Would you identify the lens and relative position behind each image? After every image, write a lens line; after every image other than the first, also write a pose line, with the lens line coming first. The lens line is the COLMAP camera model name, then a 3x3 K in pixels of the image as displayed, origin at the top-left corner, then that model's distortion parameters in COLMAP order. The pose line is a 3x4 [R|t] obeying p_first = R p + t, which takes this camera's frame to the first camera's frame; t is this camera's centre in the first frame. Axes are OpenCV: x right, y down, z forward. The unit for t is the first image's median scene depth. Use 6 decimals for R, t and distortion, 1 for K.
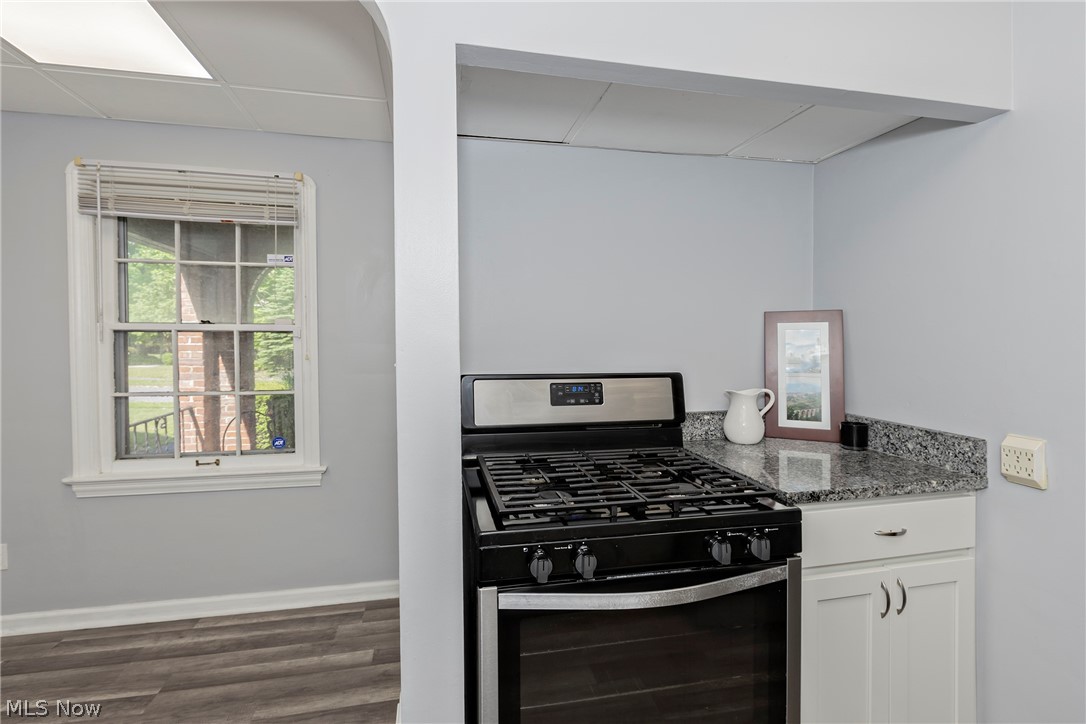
lens RADIAL K [[516.4, 0, 470.6], [0, 516.4, 349.2], [0, 0, 1]] dist [0.002804, 0.000614]
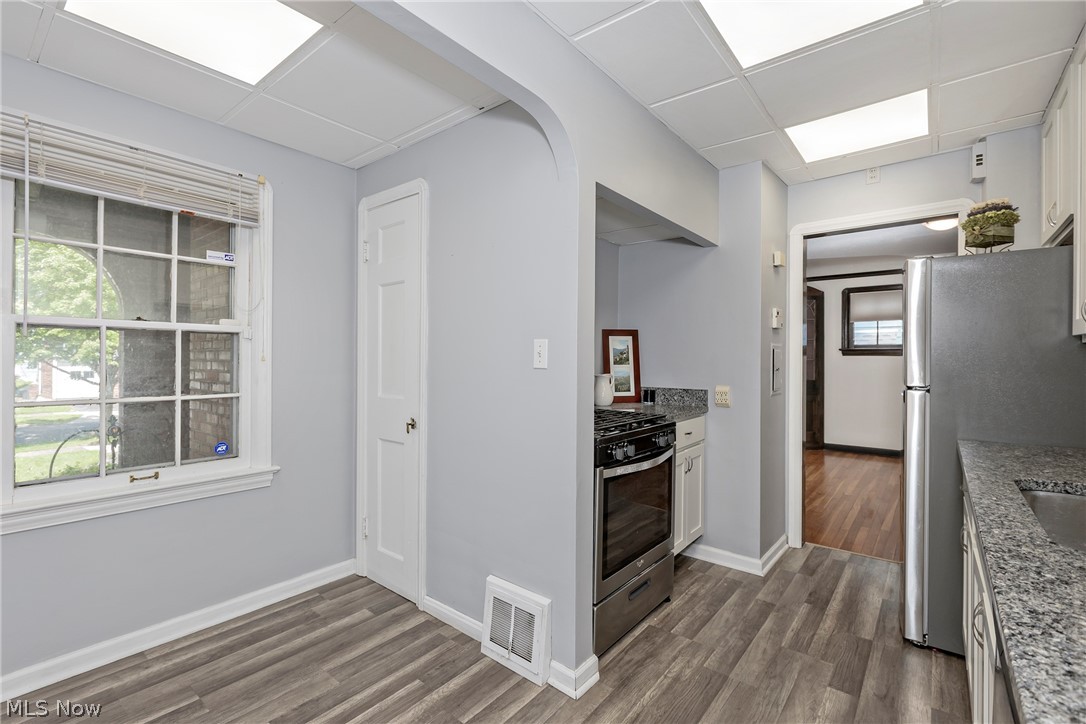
lens RADIAL K [[519.5, 0, 546.9], [0, 519.5, 366.7], [0, 0, 1]] dist [0.004606, -0.000222]
pose [[0.753129, -0.012012, 0.657763, -0.635050], [0.010793, 0.999924, 0.005903, 0.034957], [-0.657784, 0.002653, 0.753202, -0.145429]]
